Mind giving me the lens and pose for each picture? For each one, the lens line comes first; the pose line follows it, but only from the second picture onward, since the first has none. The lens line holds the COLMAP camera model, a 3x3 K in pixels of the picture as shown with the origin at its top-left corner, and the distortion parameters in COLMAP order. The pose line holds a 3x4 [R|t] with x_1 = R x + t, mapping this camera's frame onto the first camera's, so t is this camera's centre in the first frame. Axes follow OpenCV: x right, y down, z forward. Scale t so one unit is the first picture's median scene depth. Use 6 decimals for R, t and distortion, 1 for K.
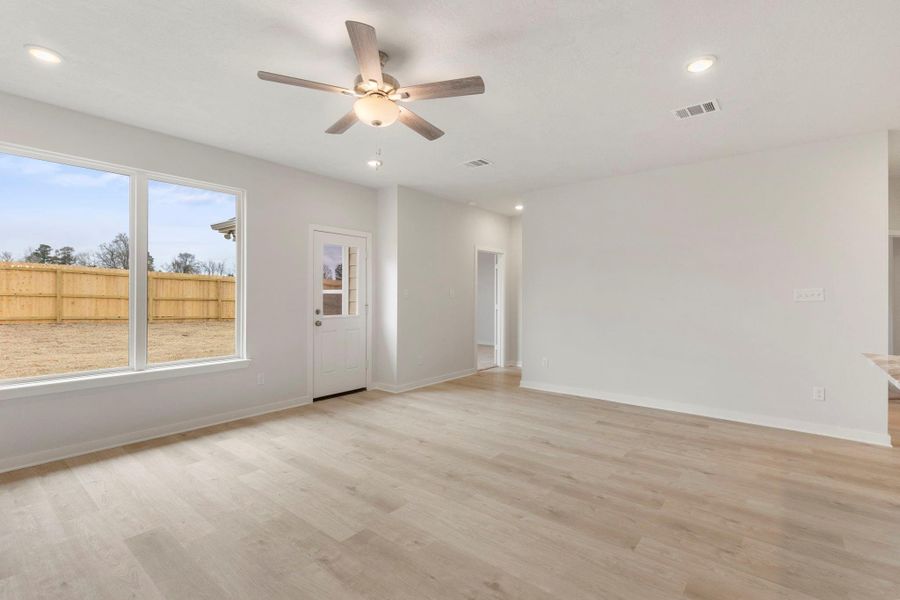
lens RADIAL K [[409.0, 0, 449.5], [0, 409.0, 298.9], [0, 0, 1]] dist [0.009965, -0.002501]
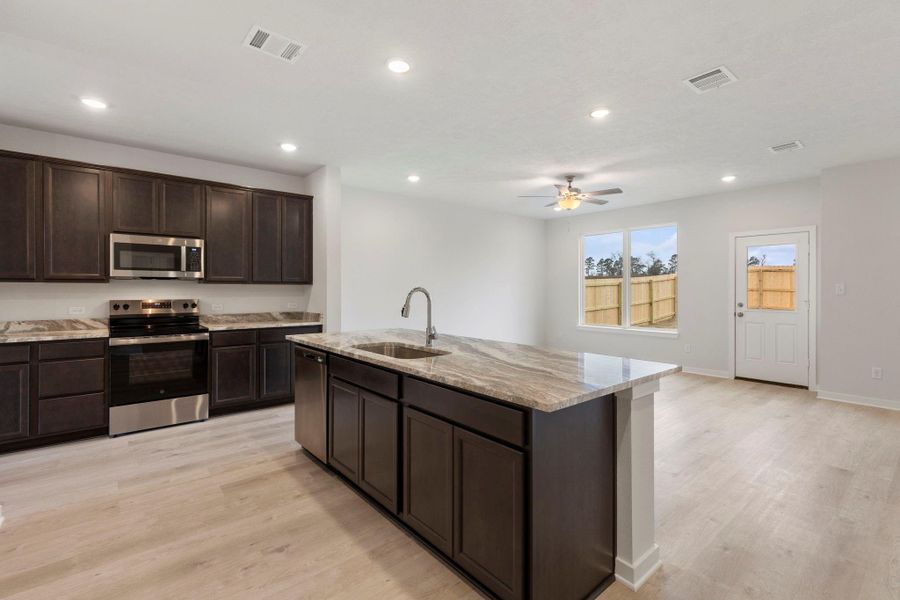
lens RADIAL K [[409.0, 0, 450.6], [0, 409.0, 291.3], [0, 0, 1]] dist [0.009965, -0.002501]
pose [[-0.183884, -0.000681, -0.982948, 1.384418], [-0.009568, 0.999954, 0.001097, -0.001004], [0.982901, 0.009607, -0.183882, 0.544137]]
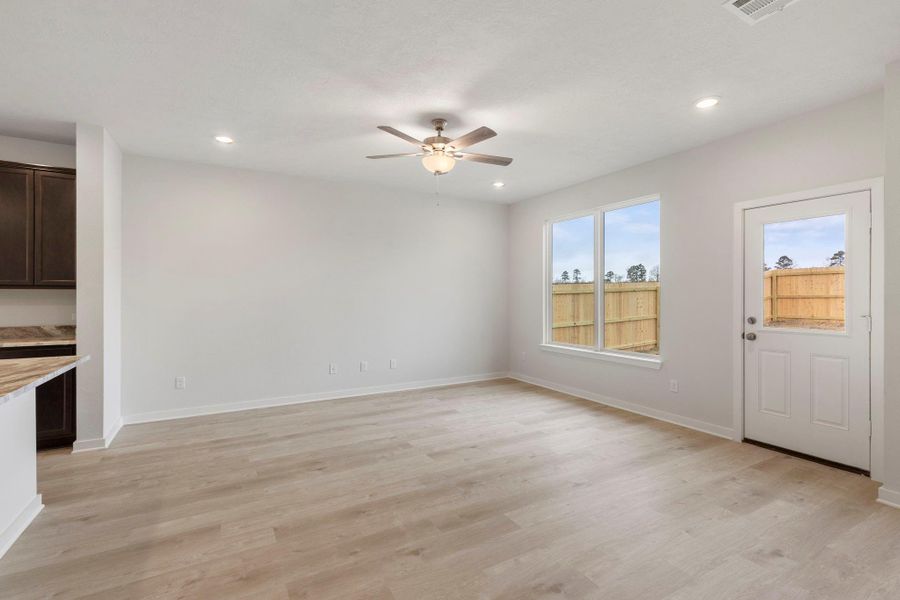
lens RADIAL K [[409.0, 0, 448.7], [0, 409.0, 298.3], [0, 0, 1]] dist [0.009965, -0.002501]
pose [[-0.357472, -0.001463, -0.933923, 0.752743], [-0.009127, 0.999956, 0.001927, -0.005289], [0.933879, 0.009213, -0.357470, 1.050430]]
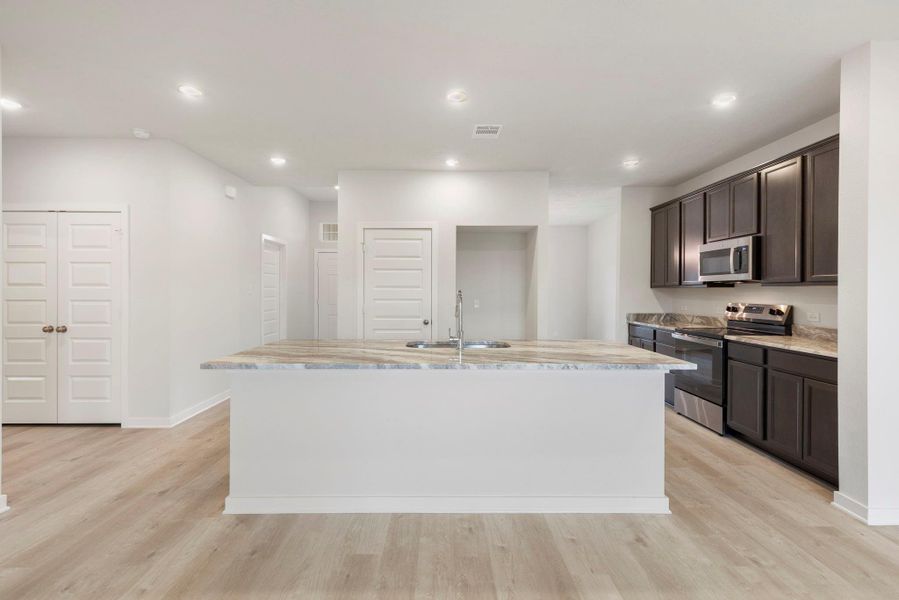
lens RADIAL K [[408.6, 0, 449.1], [0, 408.6, 294.1], [0, 0, 1]] dist [0.009965, -0.002501]
pose [[-0.646524, -0.012374, 0.762793, 0.073453], [-0.001605, 0.999888, 0.014860, -0.009891], [-0.762892, 0.008383, -0.646471, 0.865671]]
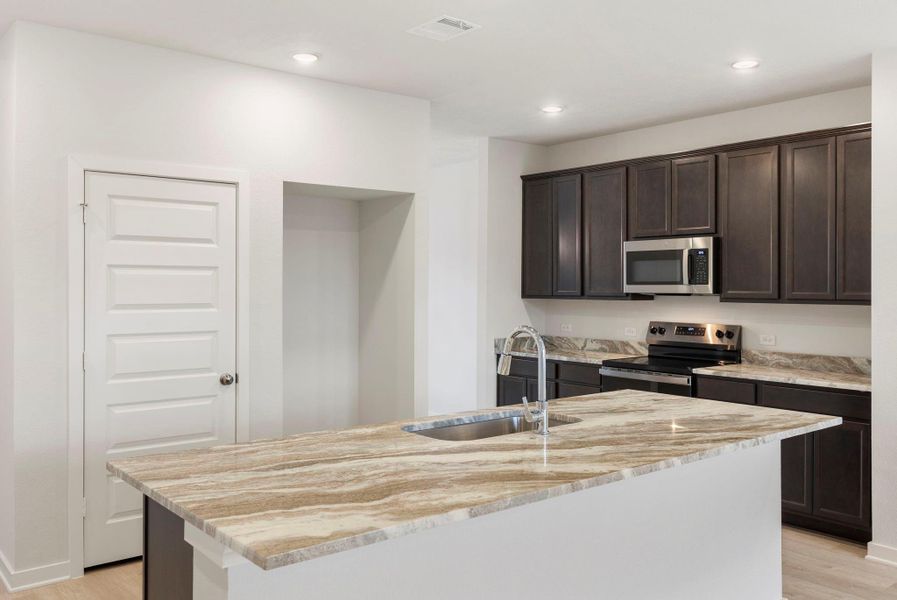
lens RADIAL K [[761.0, 0, 446.1], [0, 761.0, 286.6], [0, 0, 1]] dist [-0.001453, 0.009082]
pose [[-0.980582, -0.006853, 0.195990, 0.577471], [-0.005302, 0.999950, 0.008435, -0.054492], [-0.196038, 0.007232, -0.980570, 1.152839]]
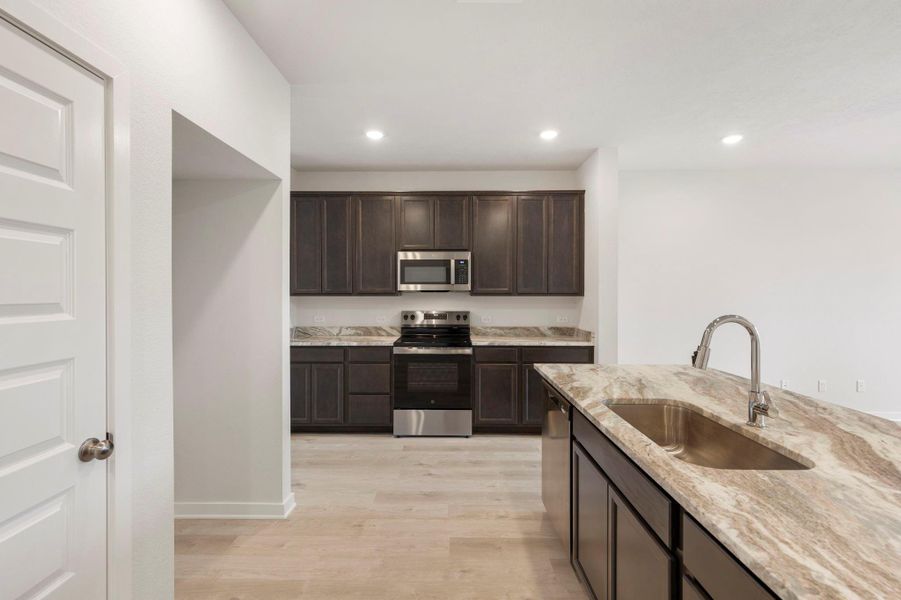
lens RADIAL K [[409.5, 0, 447.4], [0, 409.5, 294.8], [0, 0, 1]] dist [0.009965, -0.002501]
pose [[-0.780214, -0.001099, -0.625512, 1.132393], [-0.008664, 0.999922, 0.009051, -0.028545], [0.625453, 0.012481, -0.780162, 0.491636]]
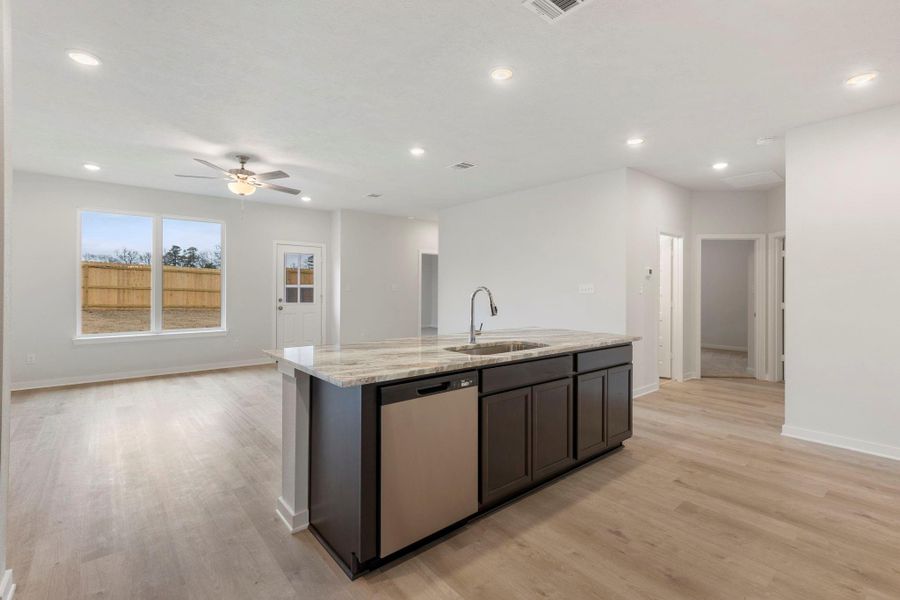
lens RADIAL K [[409.0, 0, 451.0], [0, 409.0, 293.9], [0, 0, 1]] dist [0.009965, -0.002501]
pose [[0.982393, 0.003148, -0.186797, 0.741211], [-0.002551, 0.999991, 0.003437, 0.003891], [0.186806, -0.002900, 0.982392, -0.427949]]
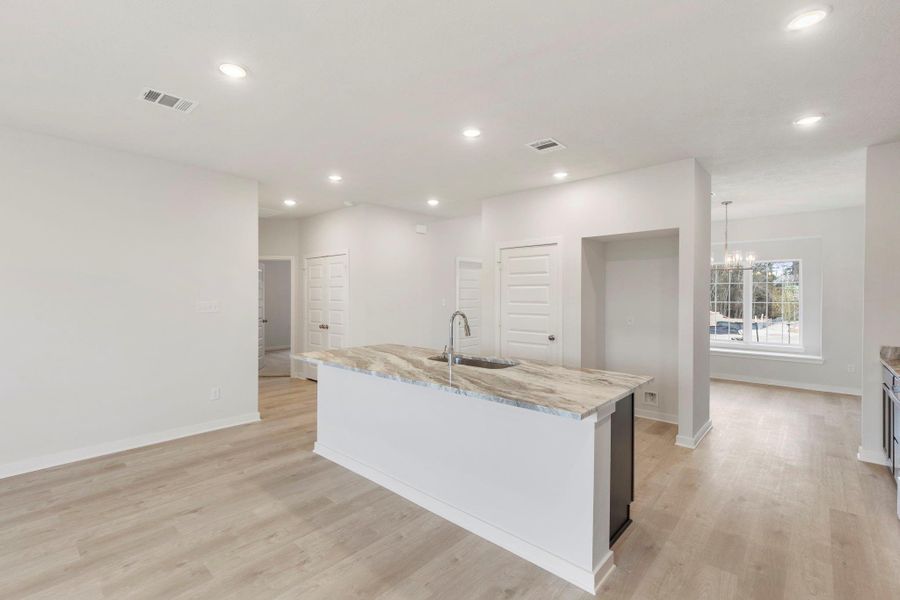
lens RADIAL K [[409.0, 0, 447.1], [0, 409.0, 295.1], [0, 0, 1]] dist [0.009965, -0.002501]
pose [[0.050994, -0.004206, 0.998690, -0.205279], [0.004578, 0.999982, 0.003978, -0.043681], [-0.998688, 0.004369, 0.051012, 0.328920]]
